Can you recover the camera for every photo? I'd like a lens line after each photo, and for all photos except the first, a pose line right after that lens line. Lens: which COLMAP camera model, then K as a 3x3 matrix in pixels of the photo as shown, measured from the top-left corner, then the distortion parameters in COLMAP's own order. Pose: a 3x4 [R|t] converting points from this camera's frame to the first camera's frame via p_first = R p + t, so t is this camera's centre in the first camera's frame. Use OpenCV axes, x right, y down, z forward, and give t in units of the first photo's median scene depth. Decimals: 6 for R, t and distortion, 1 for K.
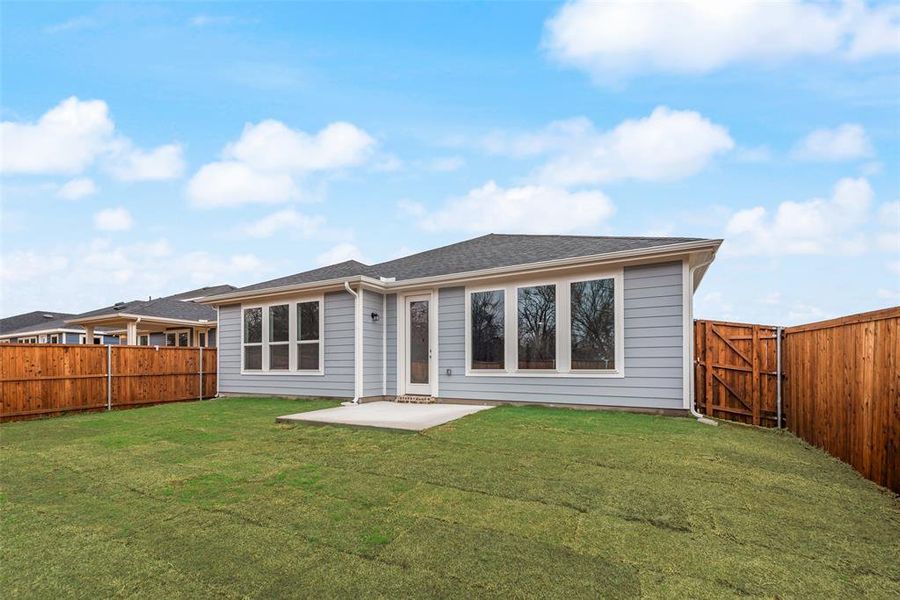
lens RADIAL K [[362.5, 0, 461.9], [0, 362.5, 298.4], [0, 0, 1]] dist [0.002223, -0.000100]
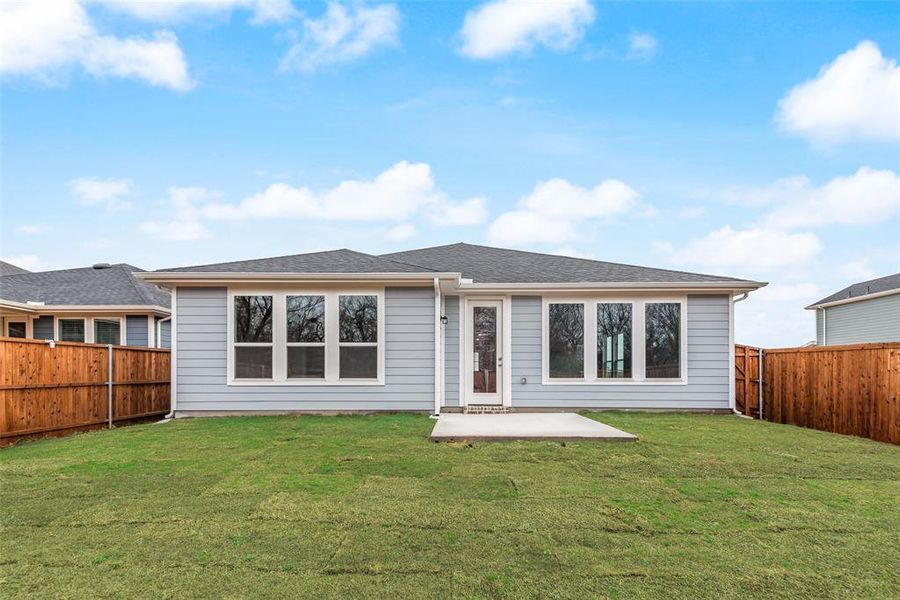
lens RADIAL K [[362.5, 0, 461.9], [0, 362.5, 298.4], [0, 0, 1]] dist [0.002223, -0.000100]
pose [[0.897789, 0.095188, 0.430017, -0.616968], [-0.084176, 0.995452, -0.044608, 0.035660], [-0.432307, 0.003852, 0.901718, 0.169083]]
